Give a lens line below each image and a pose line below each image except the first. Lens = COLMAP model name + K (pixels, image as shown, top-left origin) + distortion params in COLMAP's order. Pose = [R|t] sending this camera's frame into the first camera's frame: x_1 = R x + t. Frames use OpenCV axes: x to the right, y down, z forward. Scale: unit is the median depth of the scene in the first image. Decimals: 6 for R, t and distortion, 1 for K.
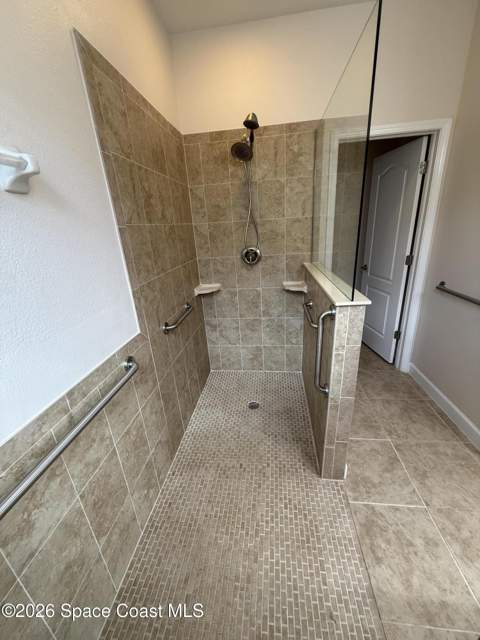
lens RADIAL K [[255.2, 0, 241.2], [0, 255.2, 319.1], [0, 0, 1]] dist [0.000319, -0.000067]
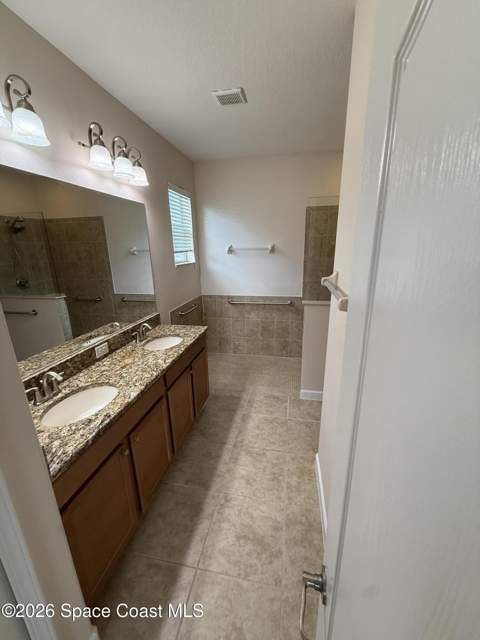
lens RADIAL K [[255.2, 0, 241.2], [0, 255.2, 319.1], [0, 0, 1]] dist [0.000319, -0.000067]
pose [[-0.079931, 0.332296, -0.939782, 2.153400], [-0.319833, 0.884400, 0.339916, -0.426199], [0.944096, 0.327744, 0.035588, 0.340976]]
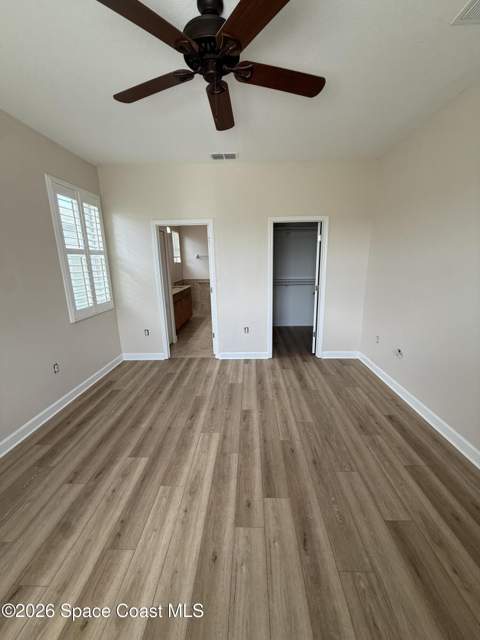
lens RADIAL K [[255.2, 0, 241.2], [0, 255.2, 319.1], [0, 0, 1]] dist [0.000319, -0.000067]
pose [[0.079937, 0.286454, -0.954754, 5.134338], [-0.326206, 0.912596, 0.246493, -0.562459], [0.941913, 0.291743, 0.166393, 0.456589]]
